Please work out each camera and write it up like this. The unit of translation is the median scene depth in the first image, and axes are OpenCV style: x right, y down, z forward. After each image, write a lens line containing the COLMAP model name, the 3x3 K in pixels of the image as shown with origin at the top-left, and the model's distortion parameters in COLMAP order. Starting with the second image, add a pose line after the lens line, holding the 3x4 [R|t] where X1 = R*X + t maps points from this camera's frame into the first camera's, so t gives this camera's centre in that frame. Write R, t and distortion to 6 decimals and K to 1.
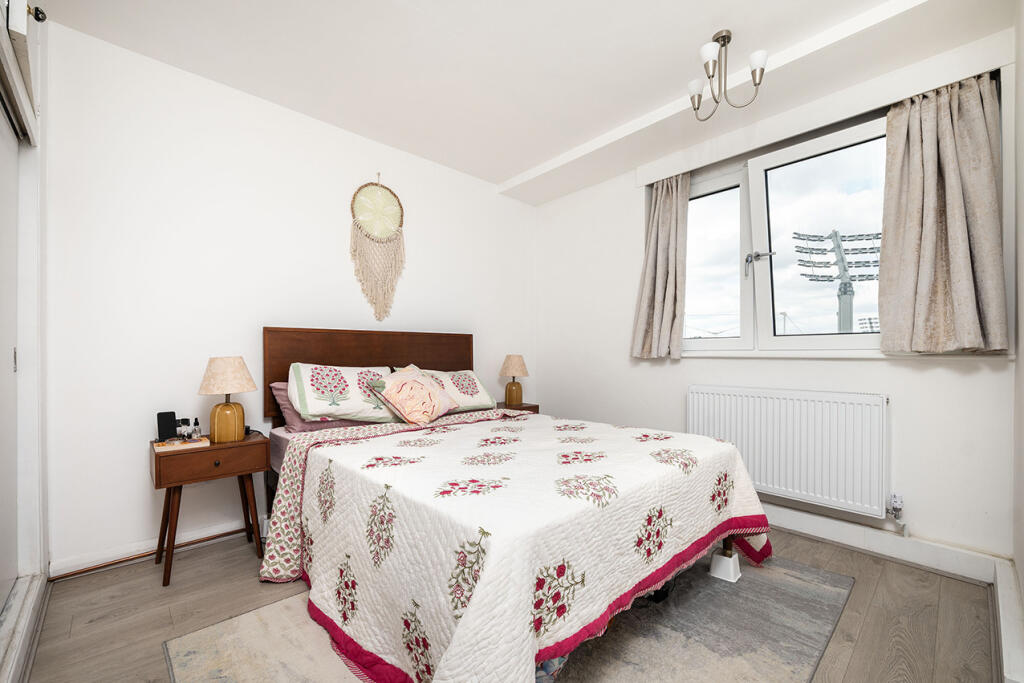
lens RADIAL K [[437.0, 0, 516.8], [0, 437.0, 356.6], [0, 0, 1]] dist [-0.016998, 0.000091]
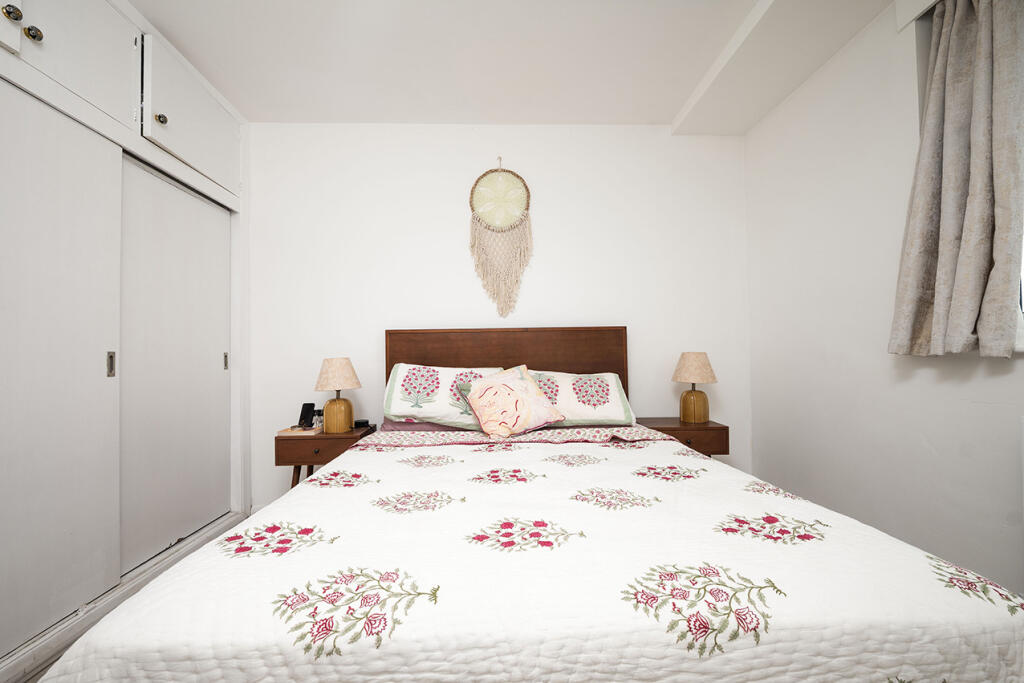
lens RADIAL K [[434.0, 0, 495.9], [0, 434.0, 346.8], [0, 0, 1]] dist [-0.013071, 0.000767]
pose [[0.730266, -0.020926, -0.682842, 0.326870], [0.008613, 0.999733, -0.021426, -0.000581], [0.683109, 0.009765, 0.730251, 0.361972]]
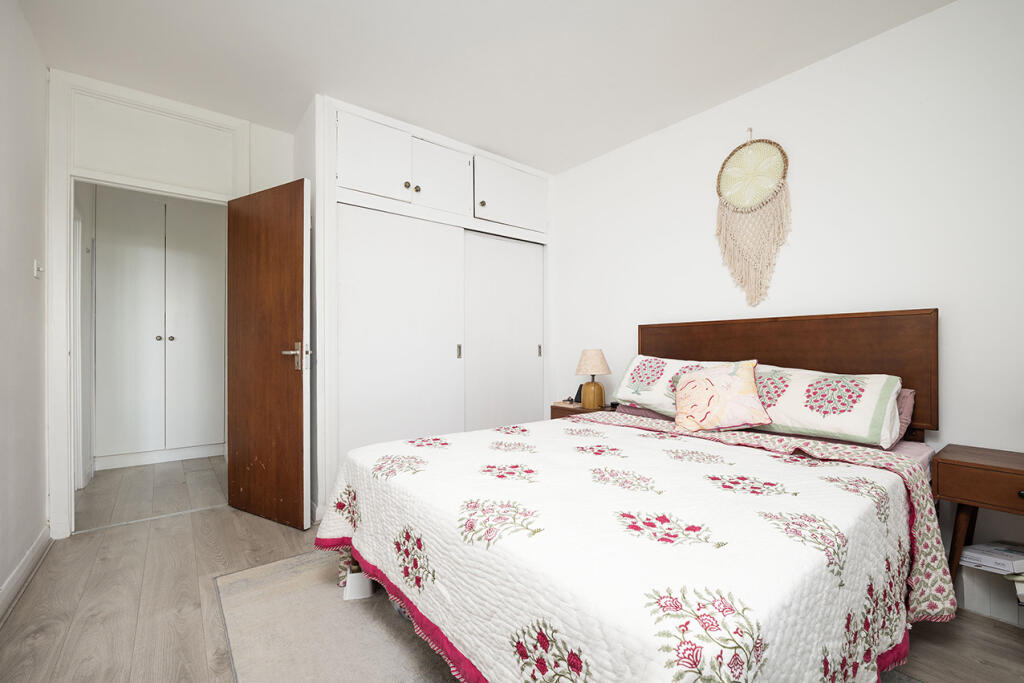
lens RADIAL K [[434.0, 0, 495.9], [0, 434.0, 346.8], [0, 0, 1]] dist [-0.013071, 0.000767]
pose [[-0.131269, -0.002910, -0.991343, 0.618451], [-0.002725, 0.999993, -0.002575, -0.002605], [0.991343, 0.002364, -0.131276, 0.695167]]
